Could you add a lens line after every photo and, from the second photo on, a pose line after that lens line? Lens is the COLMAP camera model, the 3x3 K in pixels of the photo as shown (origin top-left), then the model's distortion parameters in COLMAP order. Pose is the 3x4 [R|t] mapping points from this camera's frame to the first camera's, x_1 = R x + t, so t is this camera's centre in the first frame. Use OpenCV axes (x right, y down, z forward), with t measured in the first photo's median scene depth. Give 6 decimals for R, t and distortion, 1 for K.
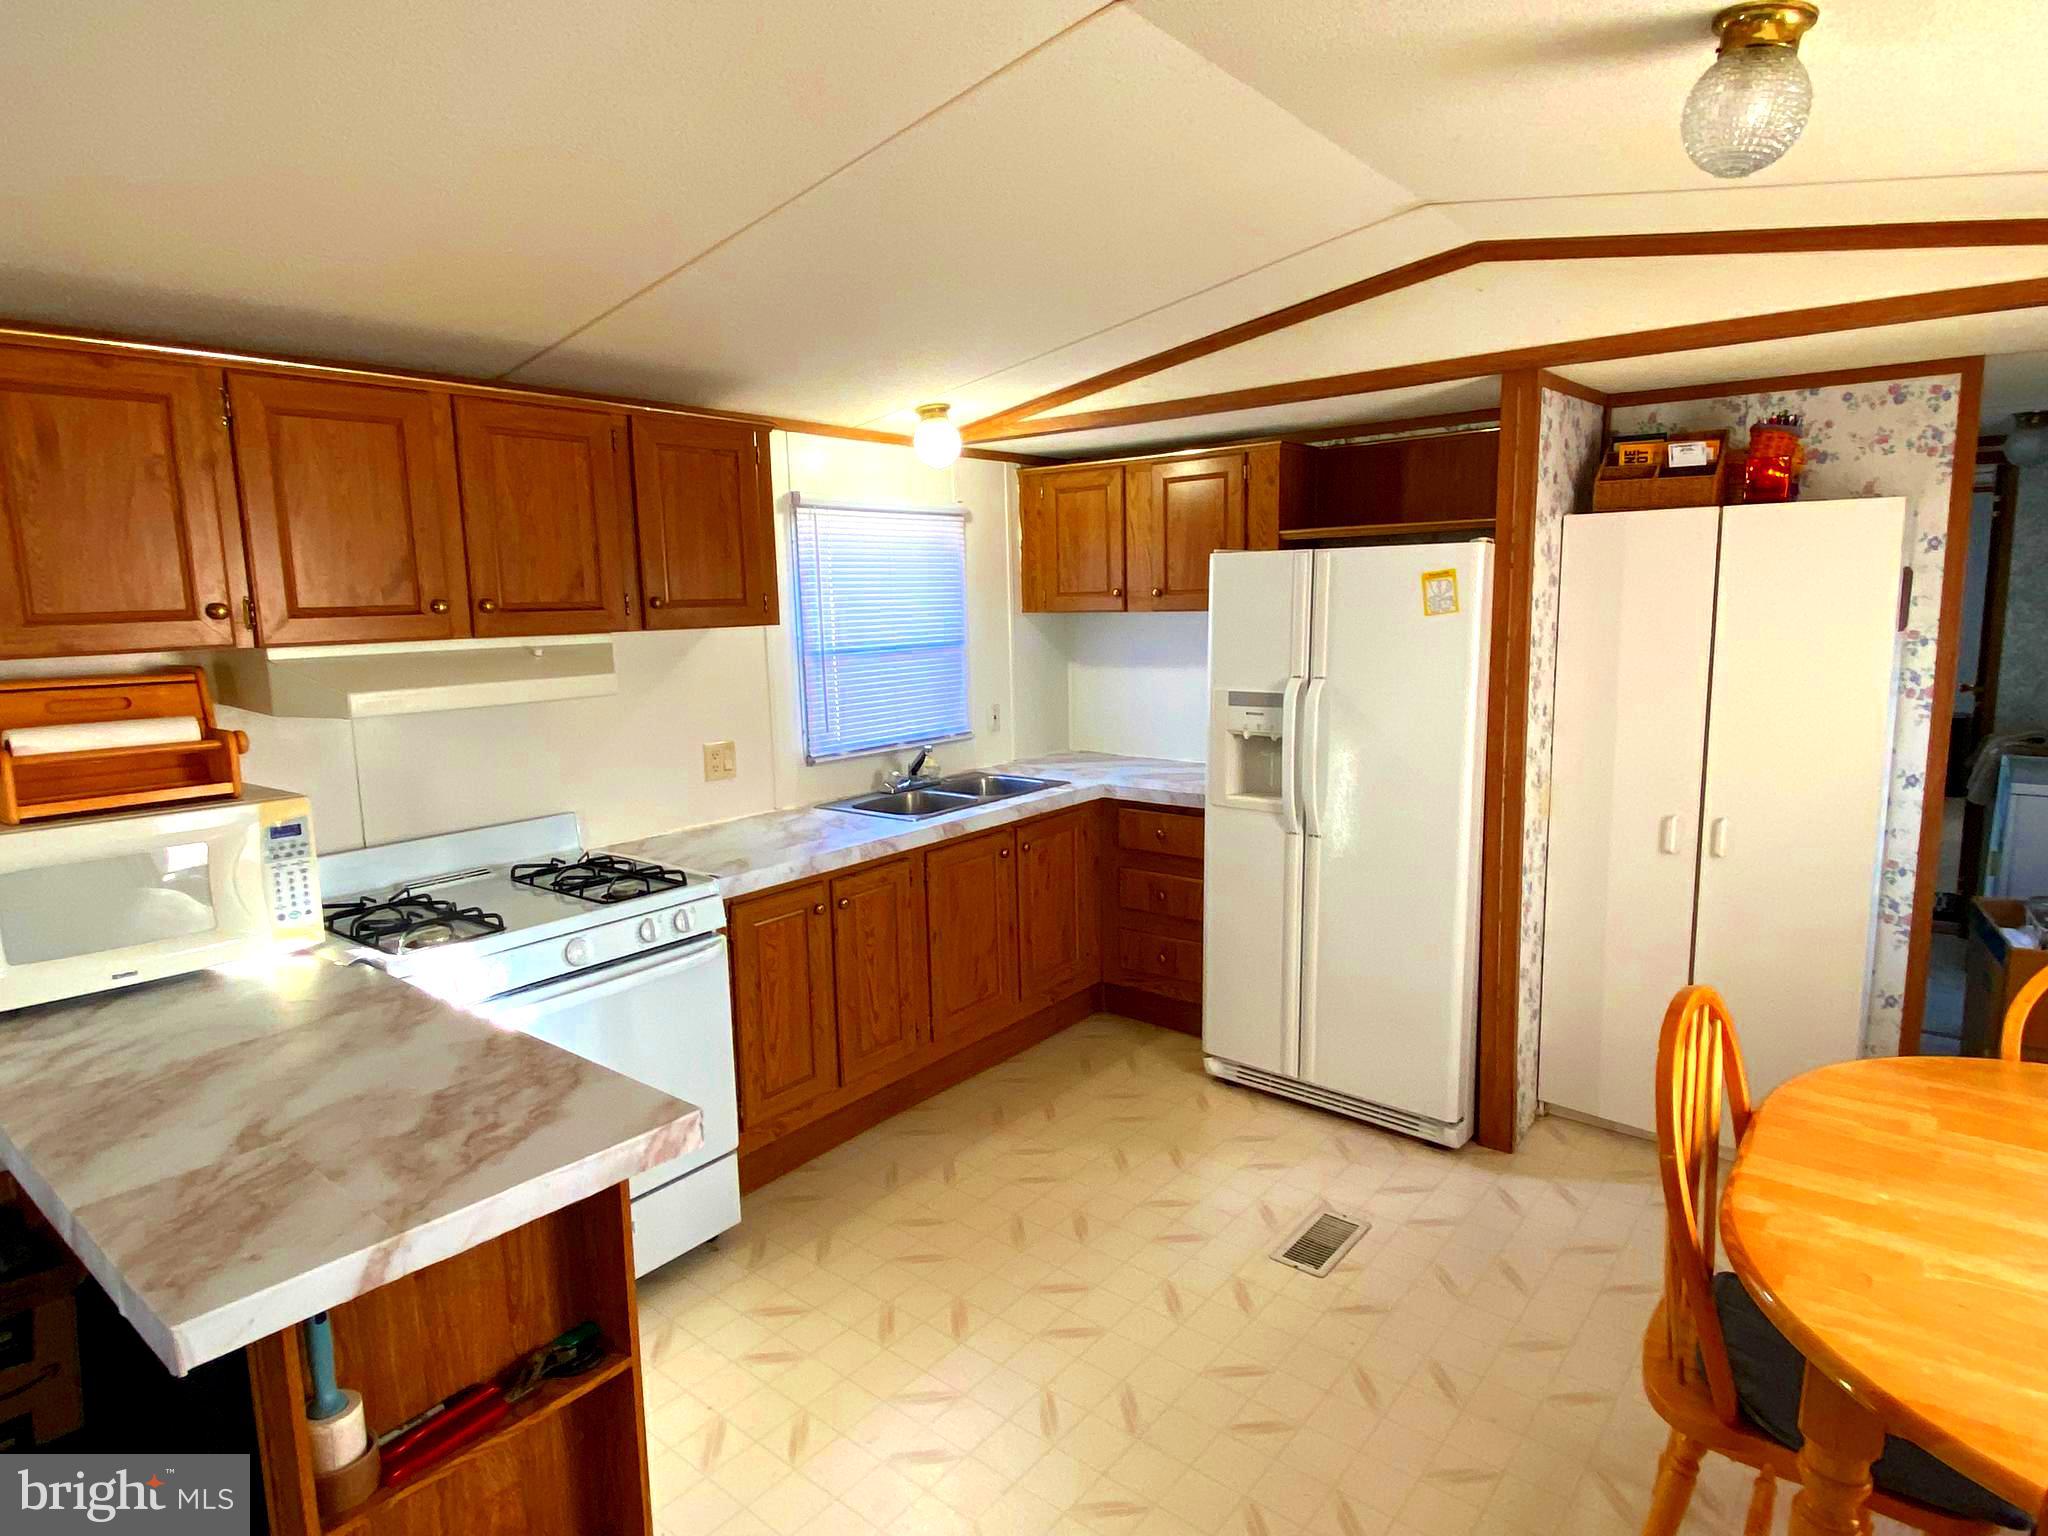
lens RADIAL K [[1178.9, 0, 1024.2], [0, 1178.9, 766.7], [0, 0, 1]] dist [0.009031, -0.000923]
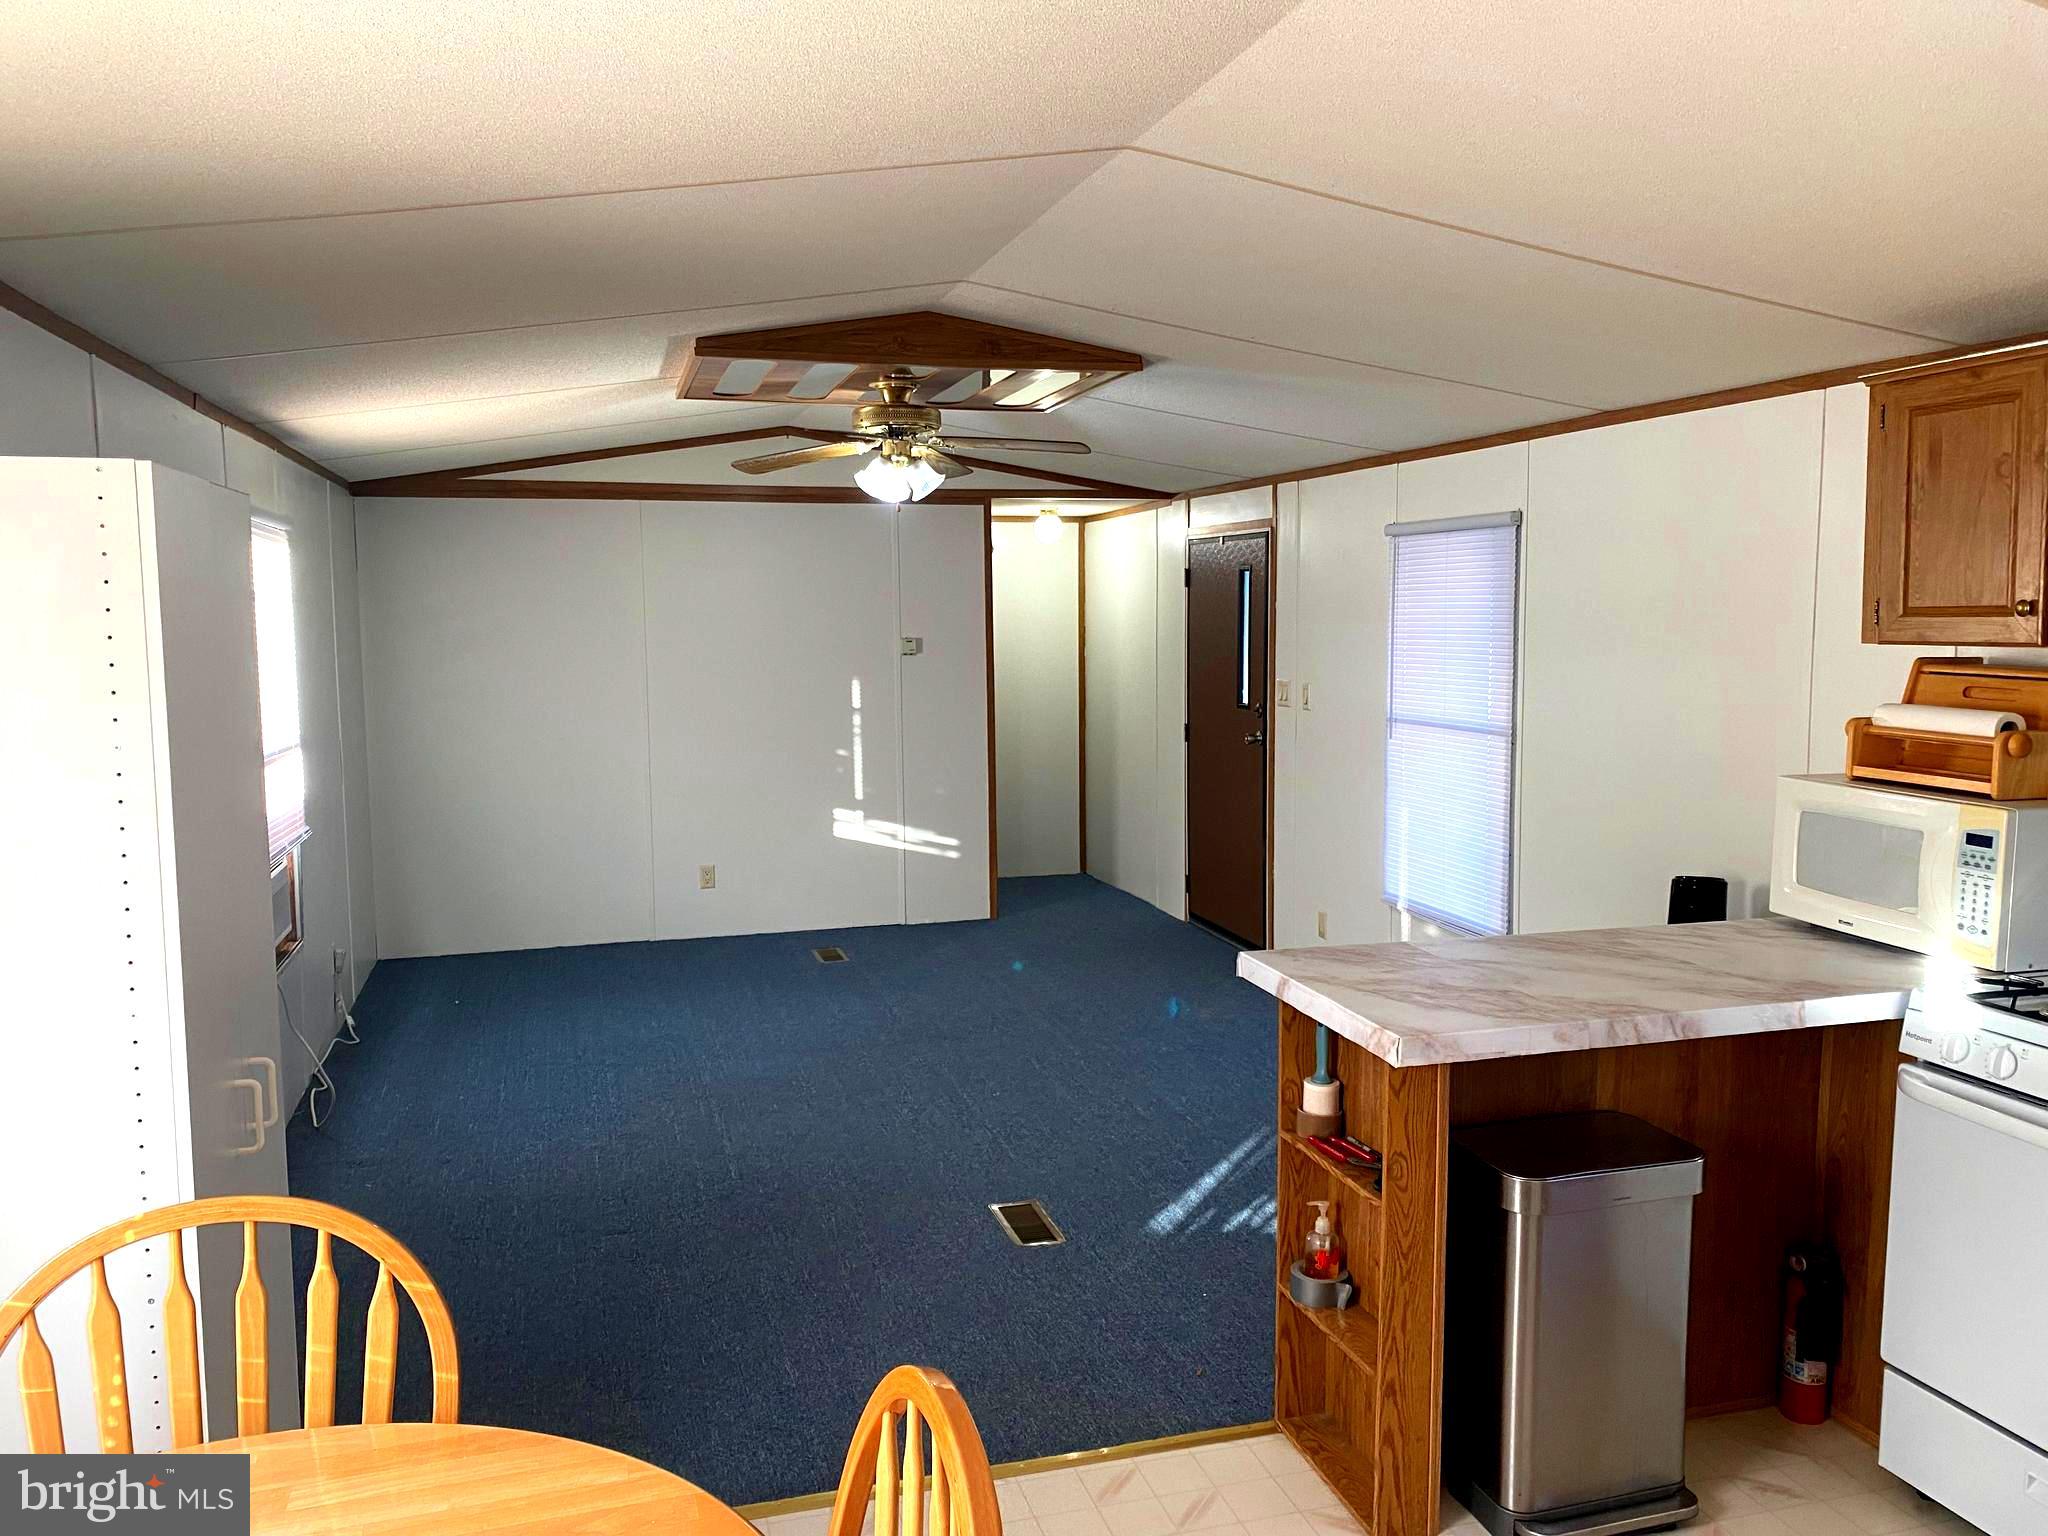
lens RADIAL K [[1559.8, 0, 1024.3], [0, 1559.8, 768.0], [0, 0, 1]] dist [0.097303, 0.000234]
pose [[-0.566257, 0.109404, -0.816935, 0.861488], [-0.108726, 0.972575, 0.205610, -0.185029], [0.817026, 0.205251, -0.538833, 1.059154]]
